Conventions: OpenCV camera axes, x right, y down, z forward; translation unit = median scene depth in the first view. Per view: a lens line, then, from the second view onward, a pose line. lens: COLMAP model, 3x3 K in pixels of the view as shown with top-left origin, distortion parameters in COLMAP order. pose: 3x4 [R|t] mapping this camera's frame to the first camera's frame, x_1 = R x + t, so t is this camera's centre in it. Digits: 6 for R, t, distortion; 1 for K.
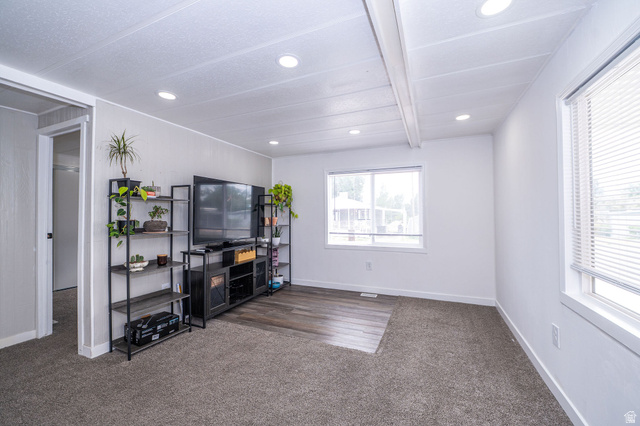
lens RADIAL K [[250.9, 0, 320.0], [0, 250.9, 213.0], [0, 0, 1]] dist [-0.000465, -0.000074]
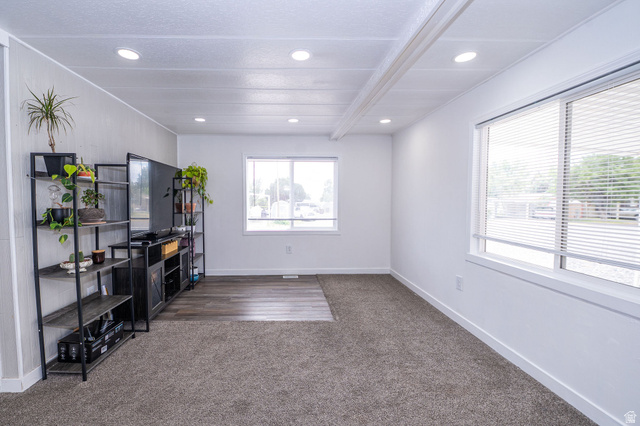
lens RADIAL K [[250.9, 0, 320.0], [0, 250.9, 213.0], [0, 0, 1]] dist [-0.000465, -0.000074]
pose [[0.916948, -0.015786, 0.398695, -0.172024], [-0.007015, 0.998425, 0.055664, -0.002020], [-0.398946, -0.053838, 0.915393, -0.007778]]
